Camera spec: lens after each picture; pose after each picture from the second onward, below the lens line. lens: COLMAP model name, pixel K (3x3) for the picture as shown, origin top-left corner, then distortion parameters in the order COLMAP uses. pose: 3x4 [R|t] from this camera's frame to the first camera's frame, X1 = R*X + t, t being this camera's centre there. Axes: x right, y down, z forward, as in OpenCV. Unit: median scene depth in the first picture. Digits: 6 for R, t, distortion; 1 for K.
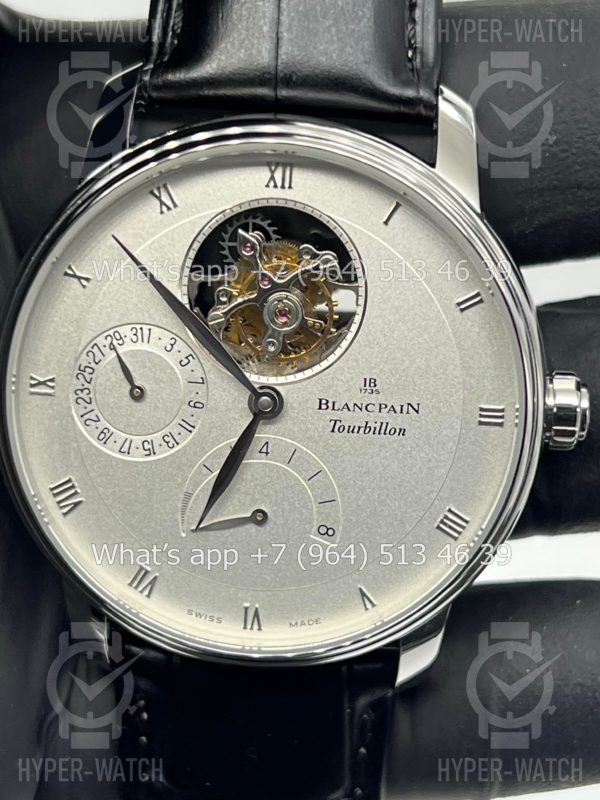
lens RADIAL K [[1859.7, 0, 300.0], [0, 1859.7, 400.0], [0, 0, 1]] dist [0.139433, -0.023062]
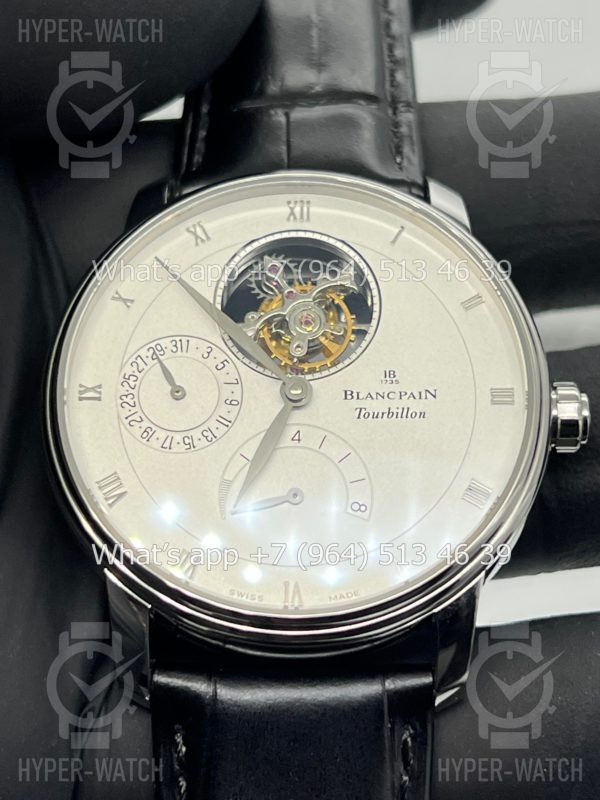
lens RADIAL K [[1859.7, 0, 300.0], [0, 1859.7, 400.0], [0, 0, 1]] dist [0.139433, -0.023062]
pose [[0.997795, -0.032477, 0.057875, -0.079117], [0.057257, 0.862220, -0.503288, 0.552163], [-0.033556, 0.505492, 0.862179, 0.059383]]
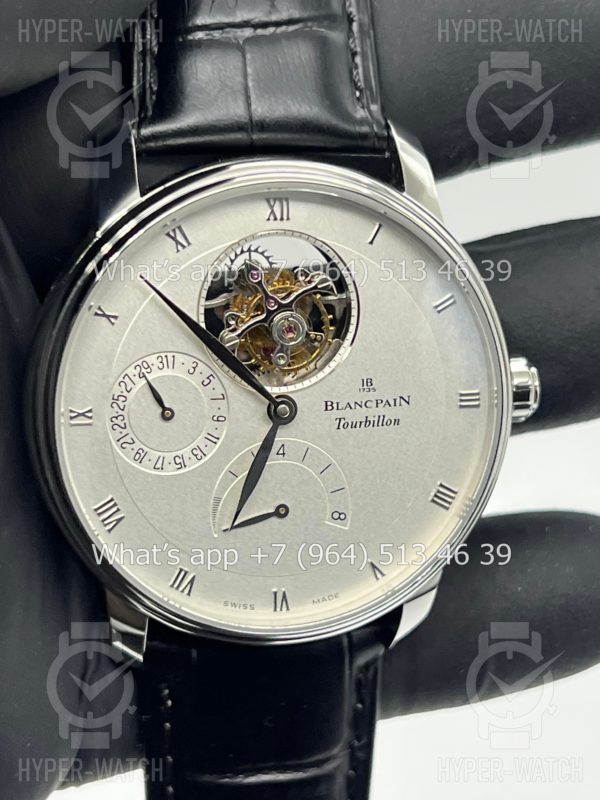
lens RADIAL K [[1859.7, 0, 300.0], [0, 1859.7, 400.0], [0, 0, 1]] dist [0.139433, -0.023062]
pose [[0.961156, -0.109228, 0.253473, -0.292514], [0.108385, 0.993958, 0.017333, -0.022806], [-0.253834, 0.010813, 0.967187, -0.098692]]
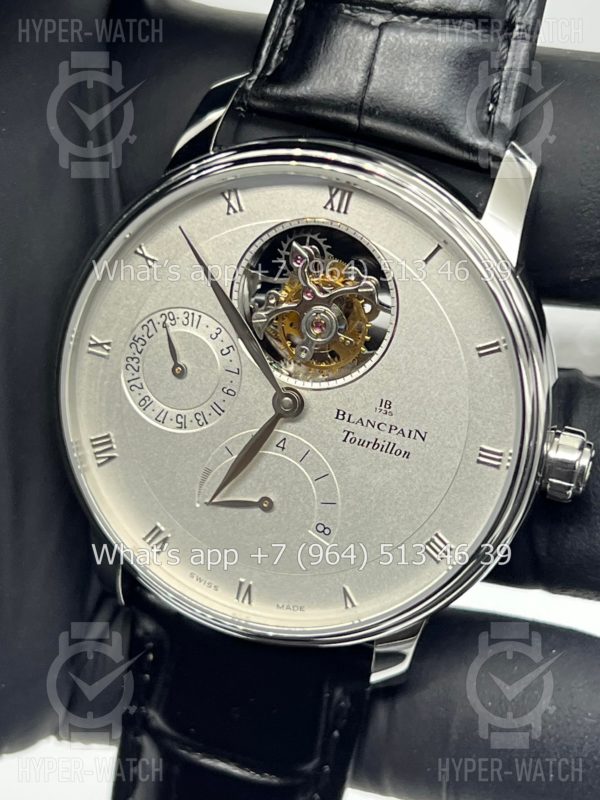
lens RADIAL K [[1859.7, 0, 300.0], [0, 1859.7, 400.0], [0, 0, 1]] dist [0.139433, -0.023062]
pose [[0.965325, 0.199925, -0.167862, 0.169292], [-0.194462, 0.979708, 0.048549, -0.053955], [0.174162, -0.014222, 0.984614, -0.069577]]
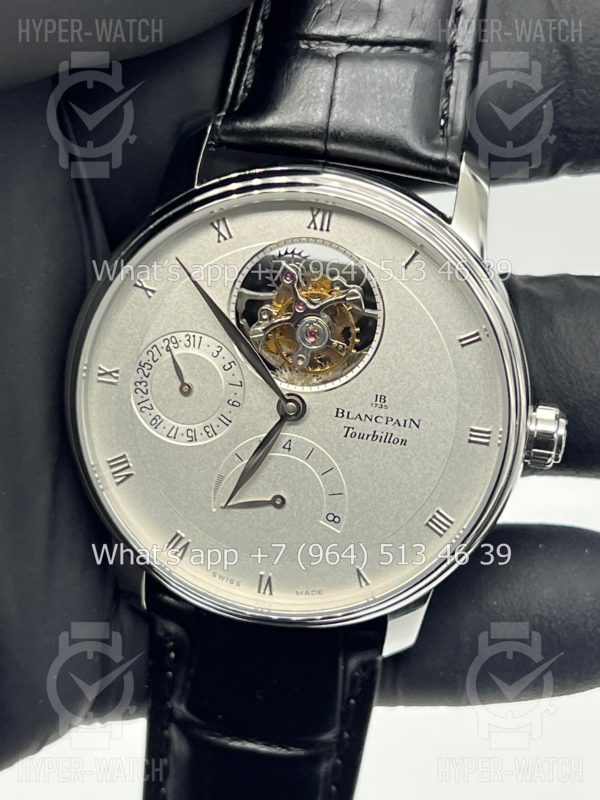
lens RADIAL K [[1859.7, 0, 300.0], [0, 1859.7, 400.0], [0, 0, 1]] dist [0.139433, -0.023062]
pose [[0.994317, 0.092773, -0.052215, 0.048438], [-0.090775, 0.995091, 0.039421, -0.050449], [0.055615, -0.034458, 0.997857, -0.188442]]
